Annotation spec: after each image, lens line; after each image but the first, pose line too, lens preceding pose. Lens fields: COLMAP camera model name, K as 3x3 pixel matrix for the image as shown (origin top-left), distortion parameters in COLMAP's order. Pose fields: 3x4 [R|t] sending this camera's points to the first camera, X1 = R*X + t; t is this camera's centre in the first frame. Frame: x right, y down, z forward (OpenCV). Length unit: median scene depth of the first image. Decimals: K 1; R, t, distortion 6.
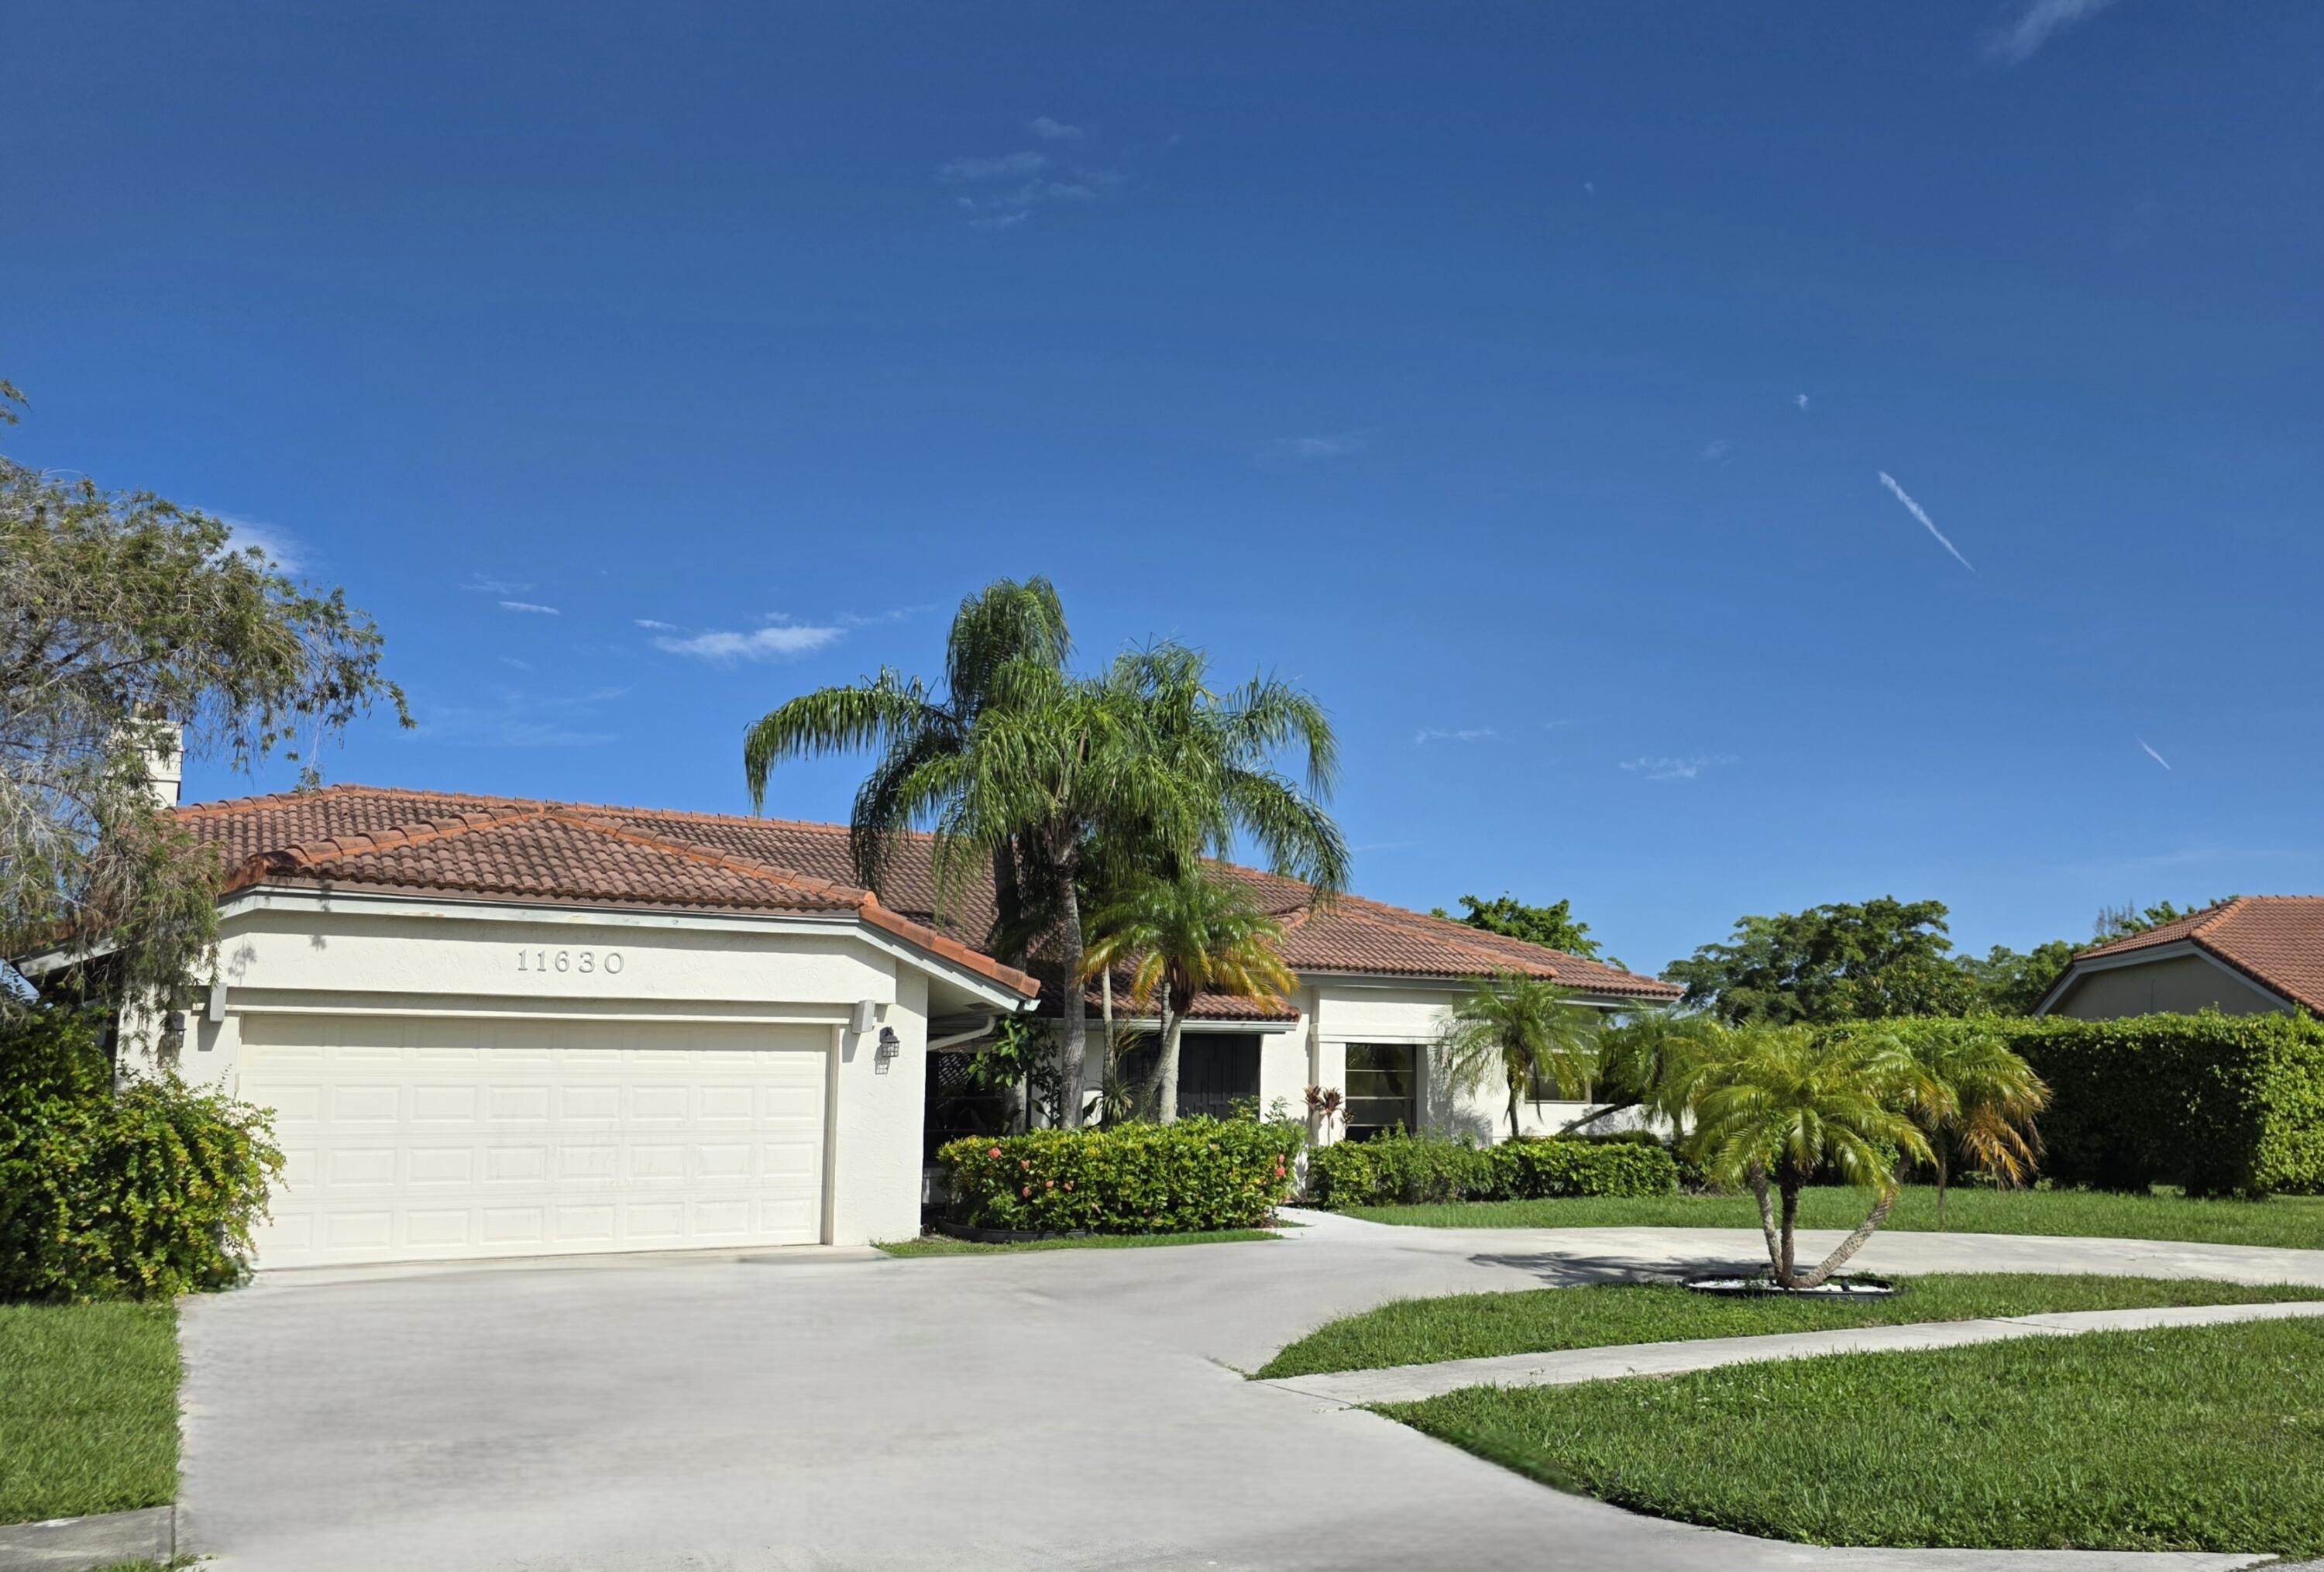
lens RADIAL K [[1999.7, 0, 1162.2], [0, 1999.7, 785.6], [0, 0, 1]] dist [-0.015025, -0.003674]
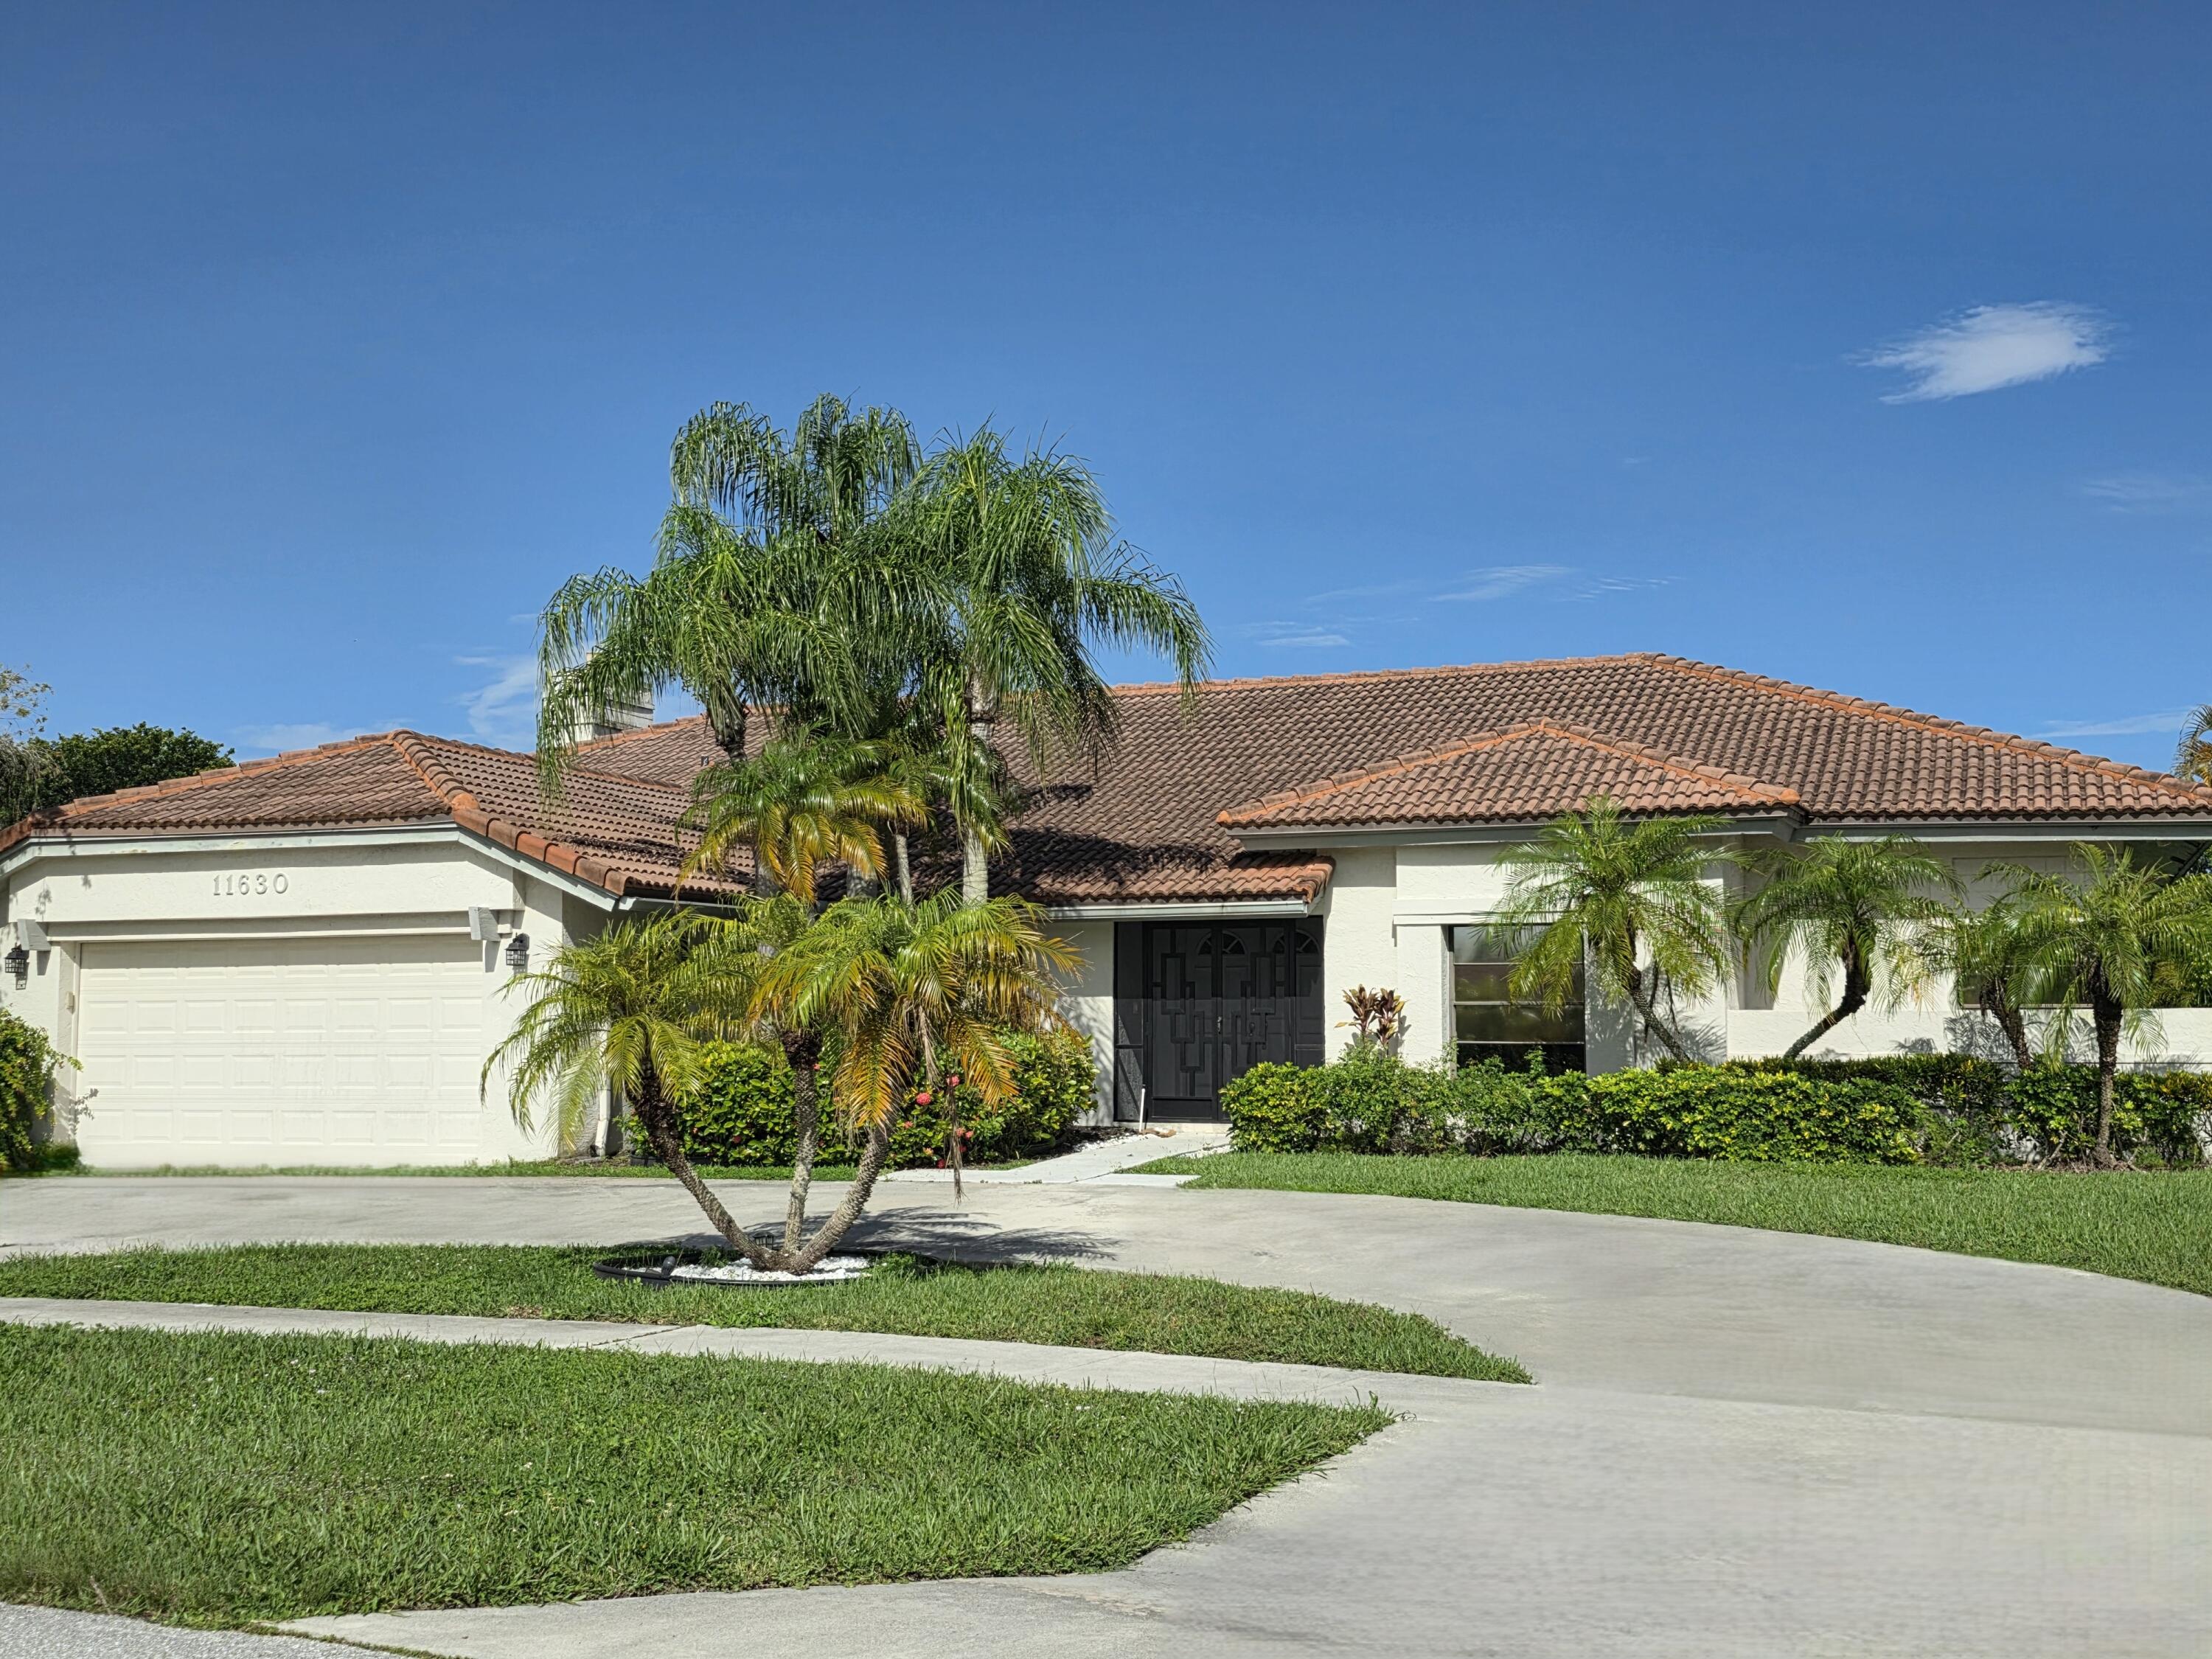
lens RADIAL K [[2444.5, 0, 1106.1], [0, 2444.5, 829.7], [0, 0, 1]] dist [-0.007688, 0.000000]
pose [[0.595816, -0.062494, -0.800685, 1.001464], [0.131125, 0.991160, 0.020213, 0.090343], [0.792344, -0.117033, 0.598744, 0.570063]]
